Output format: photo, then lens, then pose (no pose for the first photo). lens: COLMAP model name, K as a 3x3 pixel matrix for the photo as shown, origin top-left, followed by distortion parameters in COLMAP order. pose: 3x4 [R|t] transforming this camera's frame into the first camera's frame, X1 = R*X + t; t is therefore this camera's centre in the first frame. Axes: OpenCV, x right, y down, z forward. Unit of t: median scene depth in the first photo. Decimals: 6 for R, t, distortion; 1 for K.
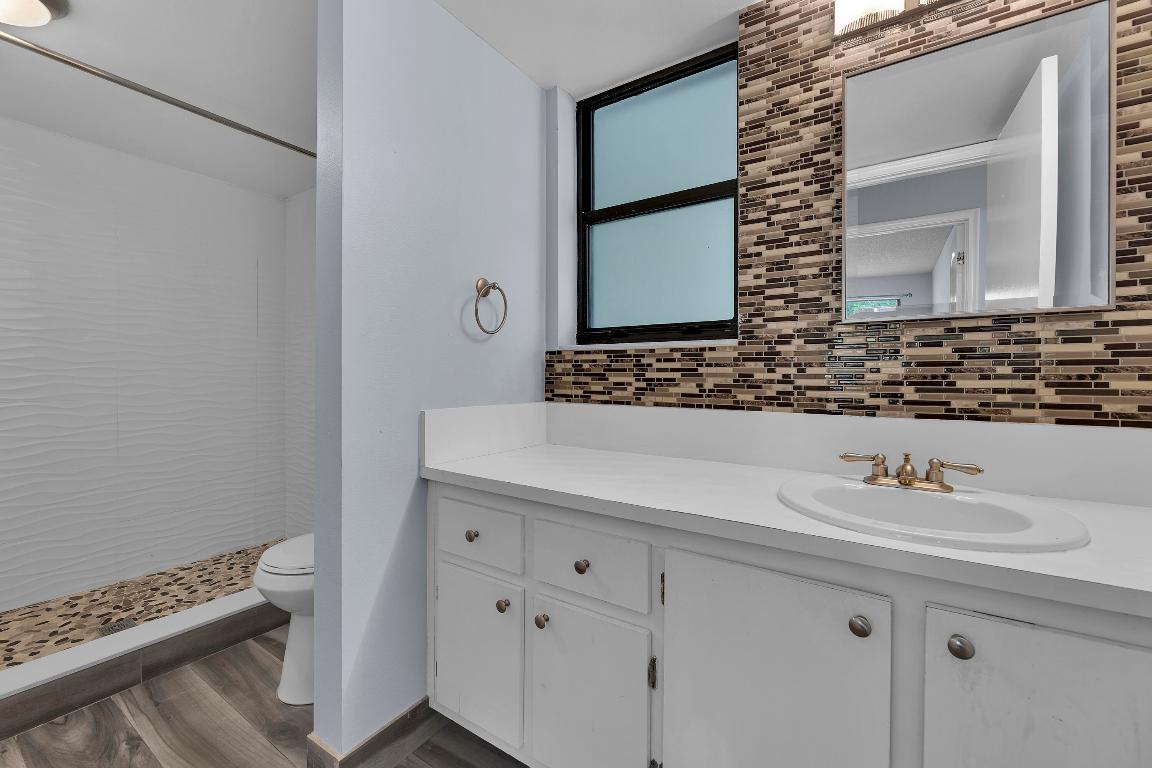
lens RADIAL K [[476.3, 0, 582.8], [0, 476.3, 379.8], [0, 0, 1]] dist [0.001902, 0.001105]
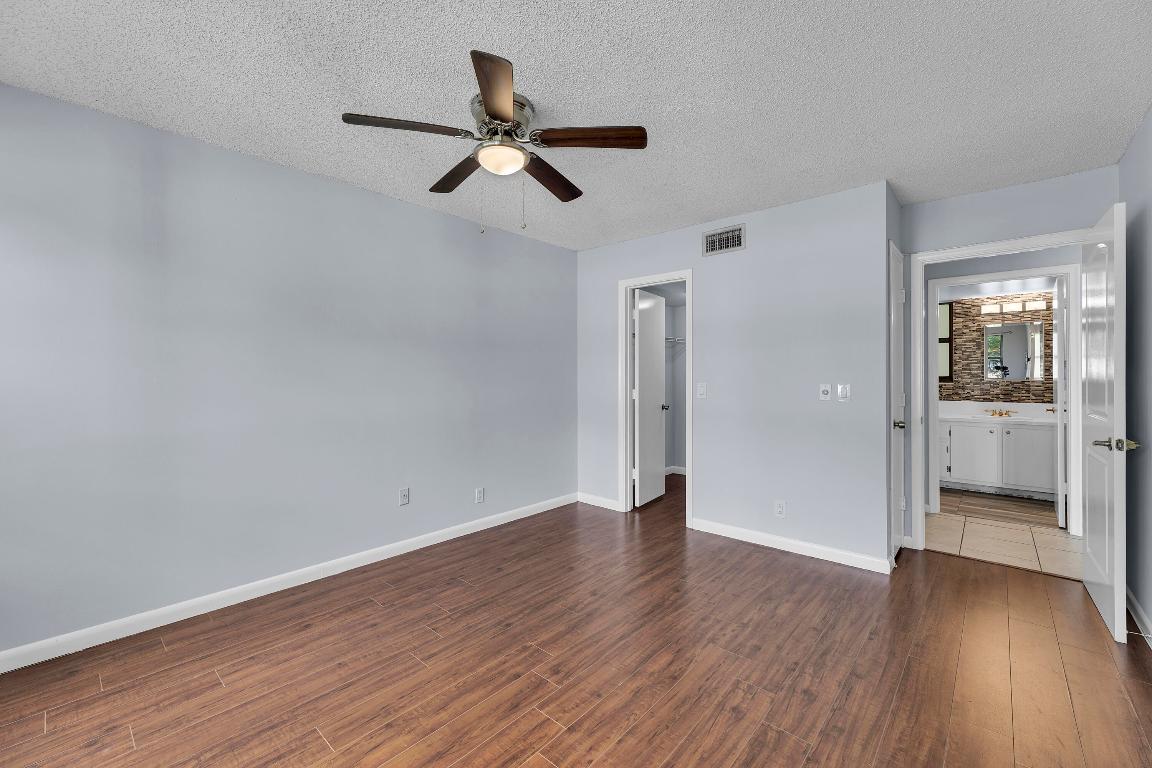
lens RADIAL K [[476.3, 0, 582.7], [0, 476.3, 378.9], [0, 0, 1]] dist [0.001902, 0.001105]
pose [[0.989666, -0.007603, -0.143188, -2.309969], [0.007191, 0.999968, -0.003396, -0.135972], [0.143210, 0.002331, 0.989690, -3.602710]]
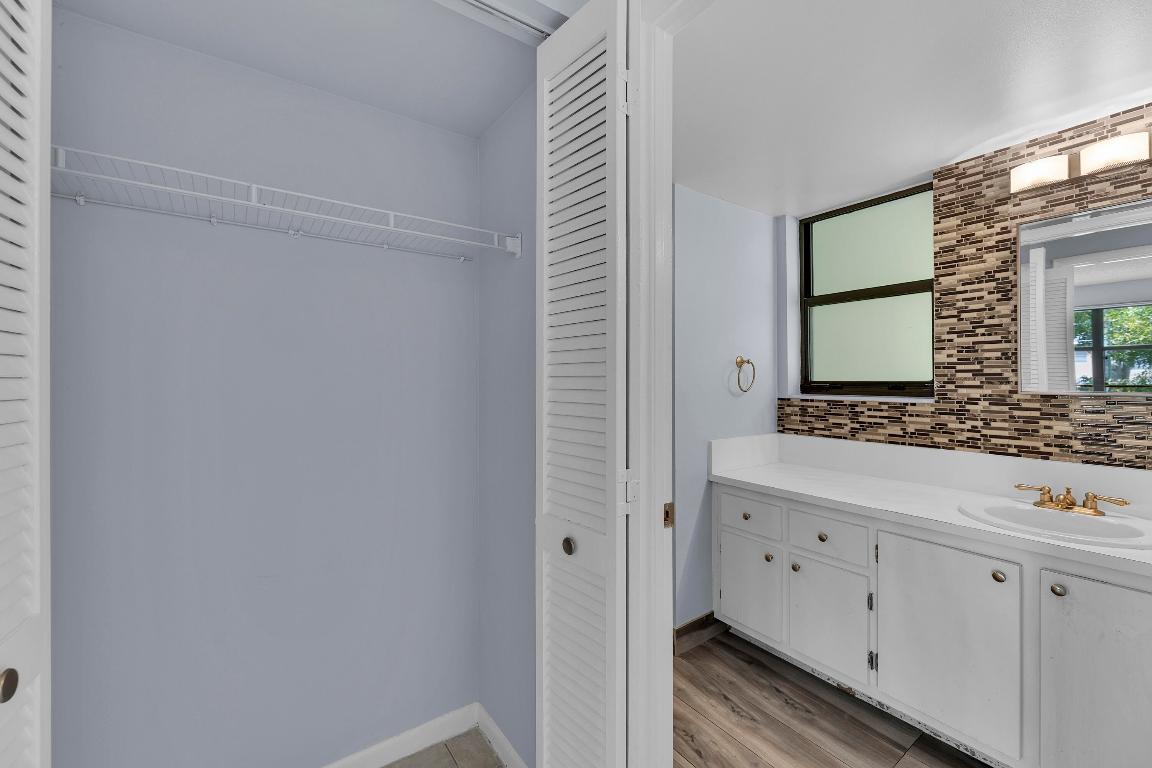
lens RADIAL K [[476.3, 0, 576.3], [0, 476.3, 381.6], [0, 0, 1]] dist [0.001902, 0.001105]
pose [[0.930068, -0.006831, -0.367325, -0.158464], [0.005317, 0.999973, -0.005134, -0.145522], [0.367350, 0.002822, 0.930078, -0.781522]]
